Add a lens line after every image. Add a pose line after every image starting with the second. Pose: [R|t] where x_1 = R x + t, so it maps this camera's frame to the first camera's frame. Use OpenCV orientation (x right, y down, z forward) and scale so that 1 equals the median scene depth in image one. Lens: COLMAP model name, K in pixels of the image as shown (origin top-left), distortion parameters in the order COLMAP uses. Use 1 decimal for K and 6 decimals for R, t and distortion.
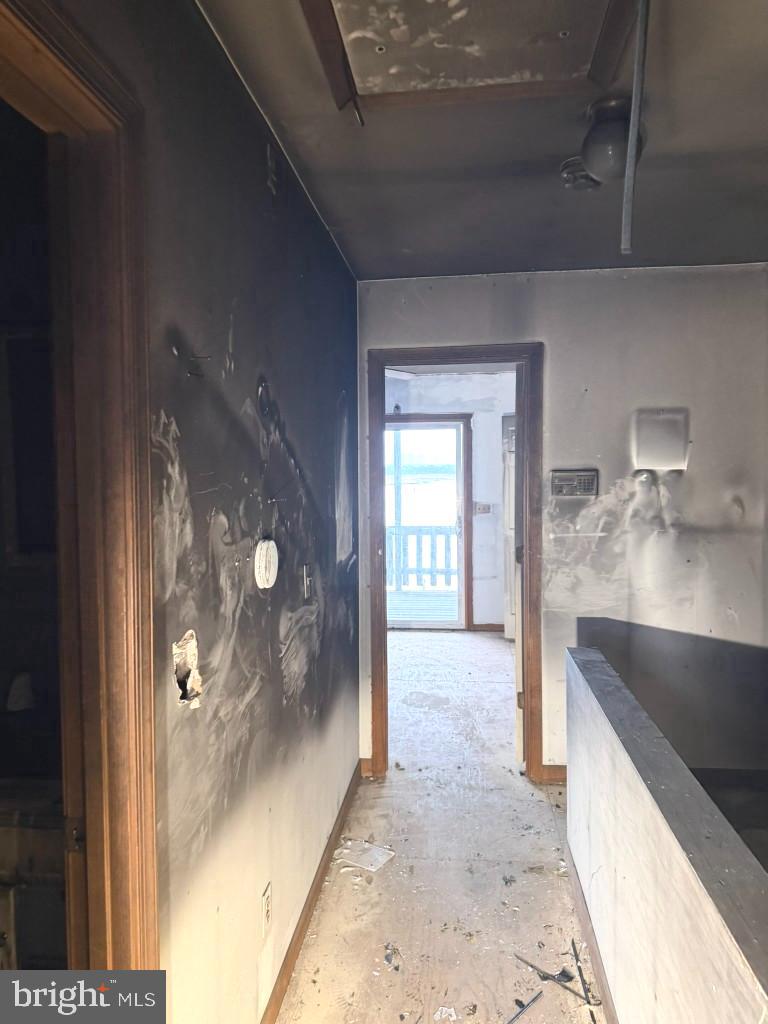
lens RADIAL K [[692.8, 0, 384.0], [0, 692.8, 512.0], [0, 0, 1]] dist [0.064031, -0.098735]
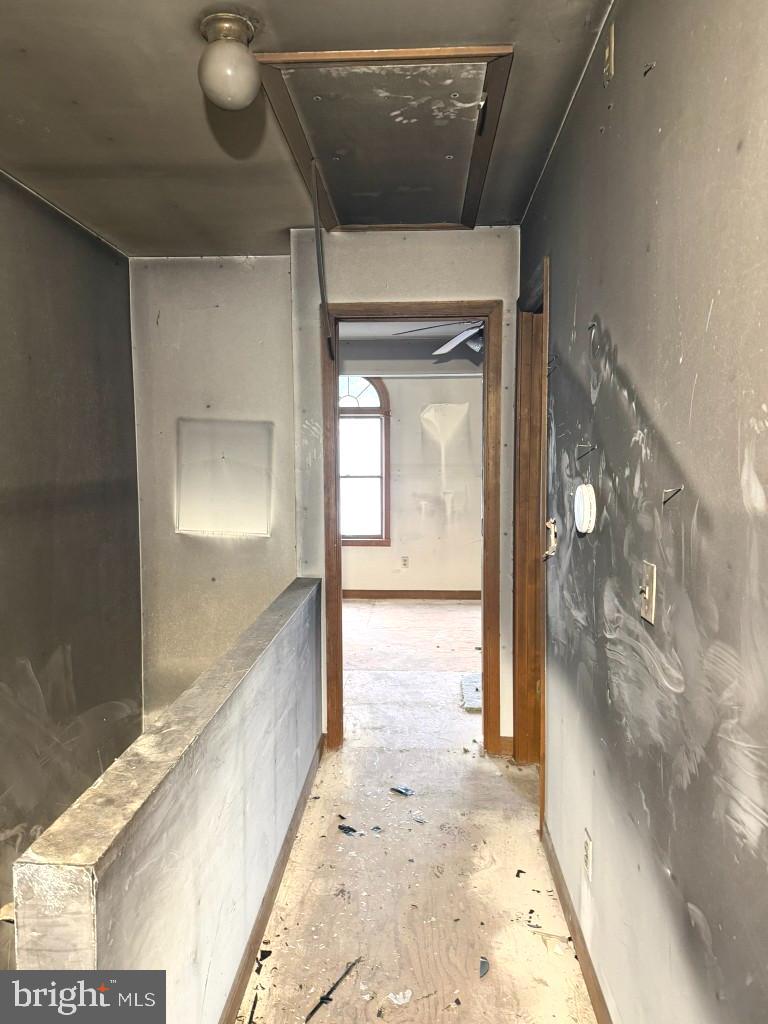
lens RADIAL K [[692.8, 0, 384.0], [0, 692.8, 512.0], [0, 0, 1]] dist [0.064031, -0.098735]
pose [[-0.998114, 0.019162, -0.058315, 0.198361], [0.010968, 0.990411, 0.137720, -0.069409], [0.060395, 0.136820, -0.988753, 2.184757]]
